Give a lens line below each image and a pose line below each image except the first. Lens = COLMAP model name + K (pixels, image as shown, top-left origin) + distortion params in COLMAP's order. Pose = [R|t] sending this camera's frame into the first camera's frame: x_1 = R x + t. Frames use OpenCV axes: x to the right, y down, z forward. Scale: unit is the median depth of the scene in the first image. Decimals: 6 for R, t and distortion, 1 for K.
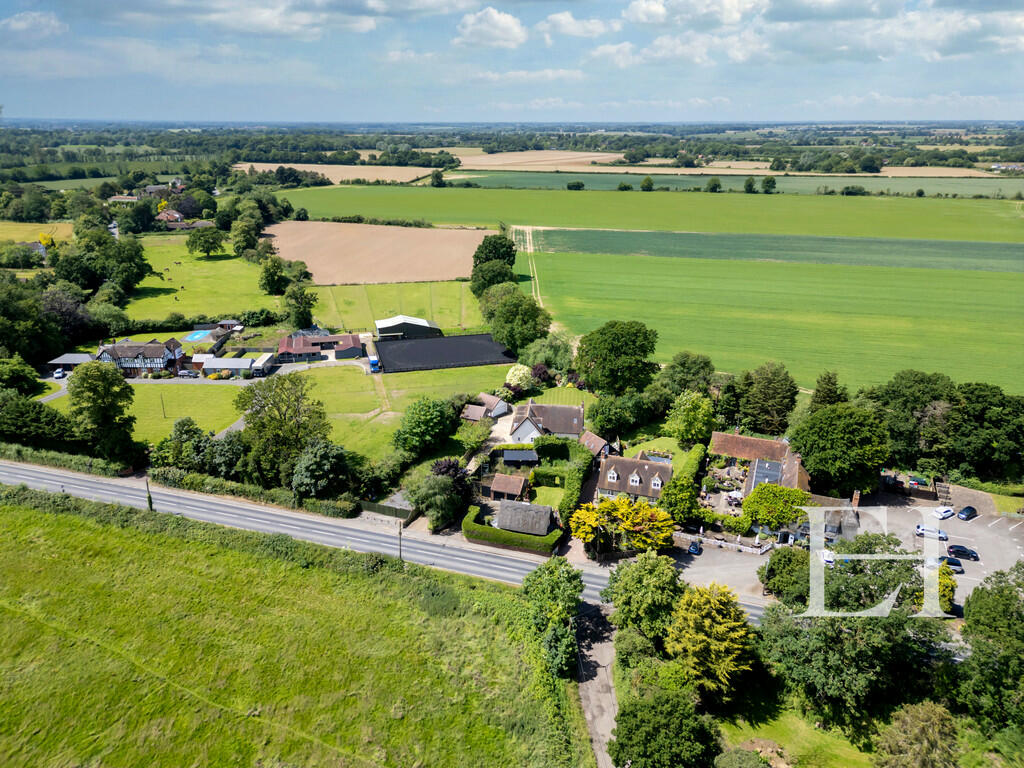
lens RADIAL K [[714.0, 0, 512.0], [0, 714.0, 384.0], [0, 0, 1]] dist [0.053984, -0.045617]
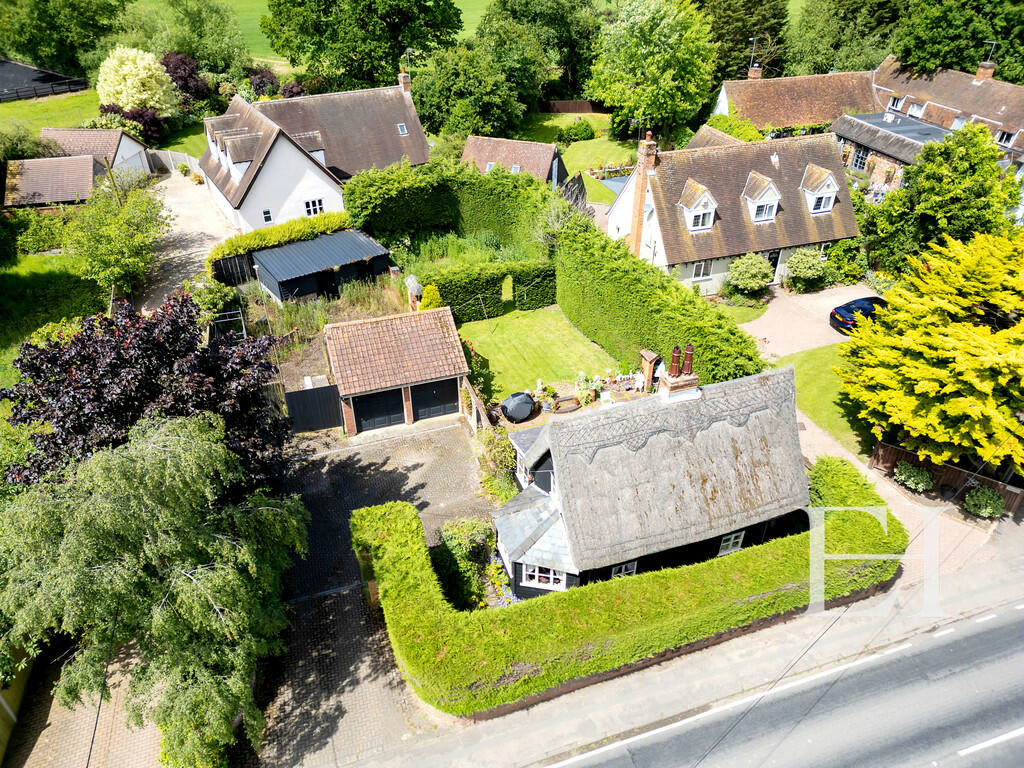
lens RADIAL K [[714.0, 0, 512.0], [0, 714.0, 384.0], [0, 0, 1]] dist [0.053984, -0.045617]
pose [[0.794163, -0.340598, 0.503287, -0.020880], [0.216358, 0.932379, 0.289584, 0.018531], [-0.567886, -0.121087, 0.814152, 0.161666]]
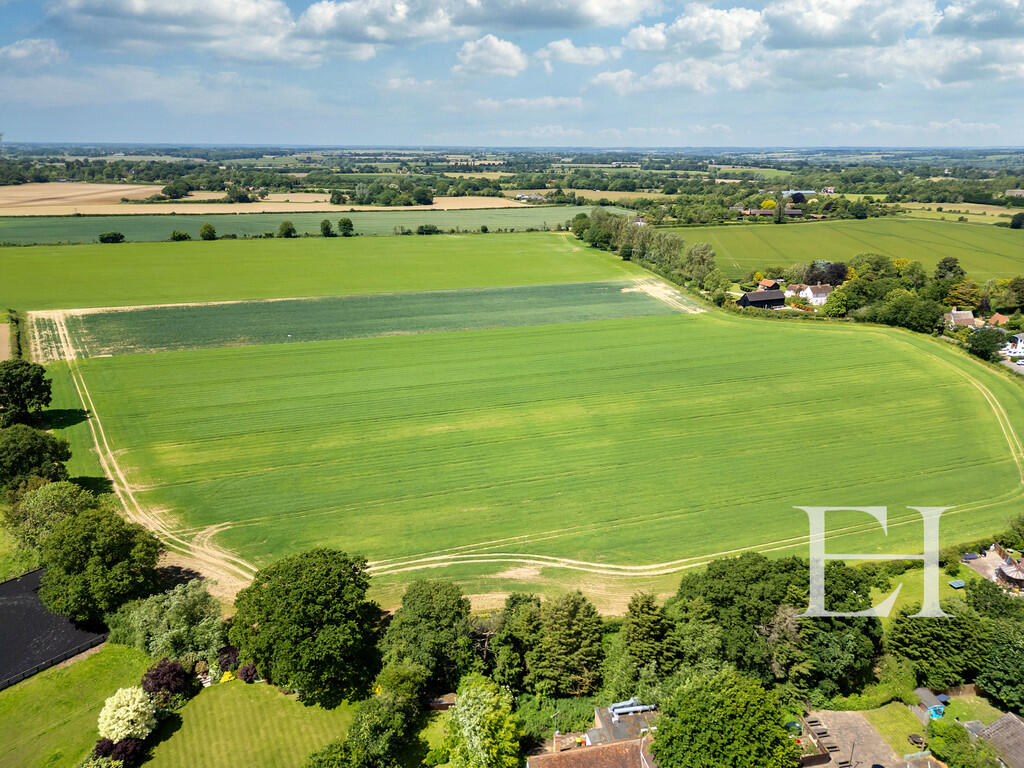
lens RADIAL K [[714.0, 0, 512.0], [0, 714.0, 384.0], [0, 0, 1]] dist [0.053984, -0.045617]
pose [[0.827824, -0.172734, 0.533732, 0.000392], [0.187572, 0.981884, 0.026844, -0.058247], [-0.528700, 0.077891, 0.845227, 0.106667]]
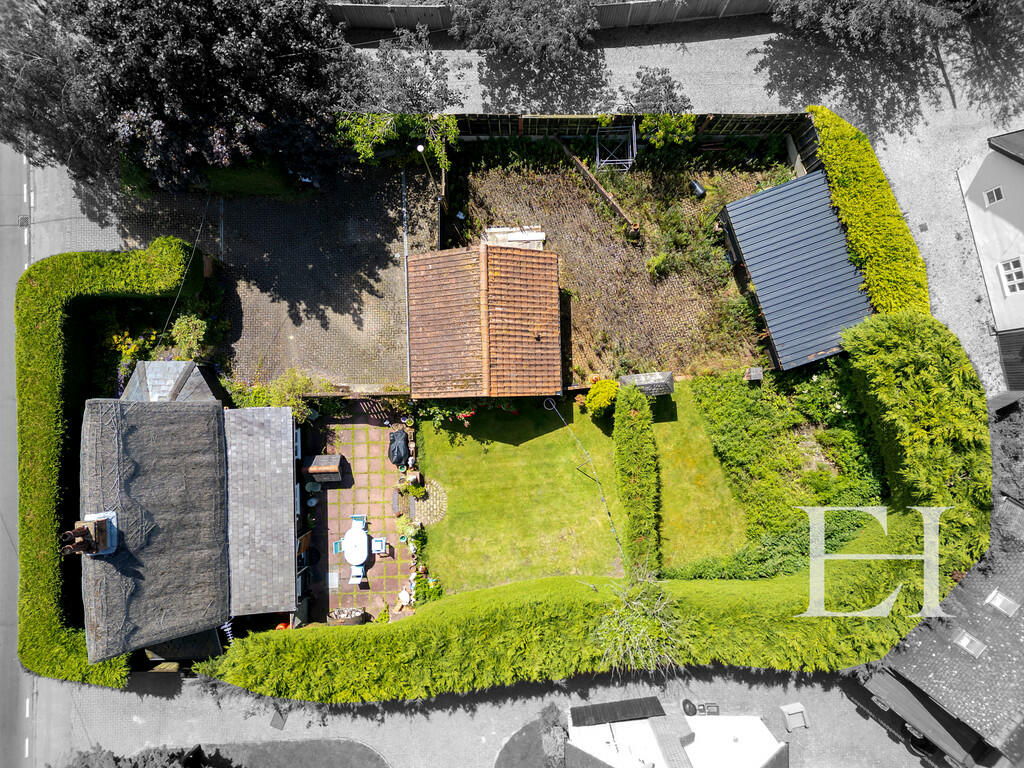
lens RADIAL K [[714.0, 0, 512.0], [0, 714.0, 384.0], [0, 0, 1]] dist [0.053984, -0.045617]
pose [[0.341158, 0.939584, -0.028164, 0.004726], [-0.323412, 0.145456, 0.935012, -0.012140], [0.882619, -0.309878, 0.353497, 0.194076]]
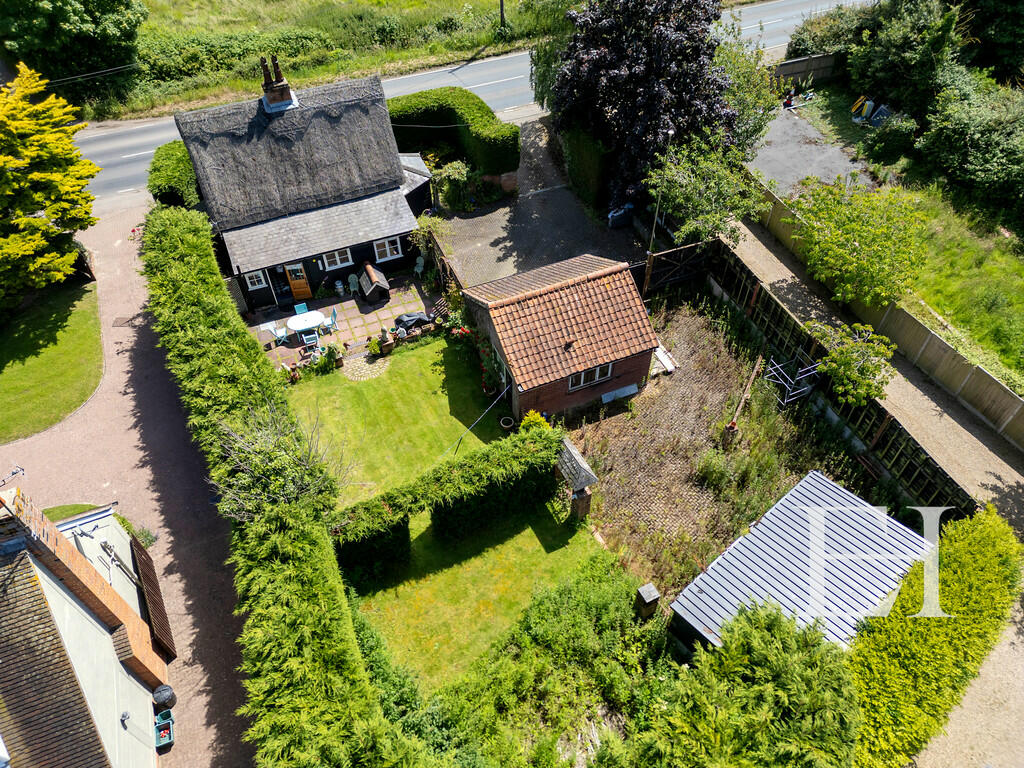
lens RADIAL K [[714.0, 0, 512.0], [0, 714.0, 384.0], [0, 0, 1]] dist [0.053984, -0.045617]
pose [[-0.747721, 0.500224, -0.436679, 0.022598], [-0.228634, 0.423472, 0.876583, -0.006257], [0.623410, 0.755279, -0.202271, 0.219741]]
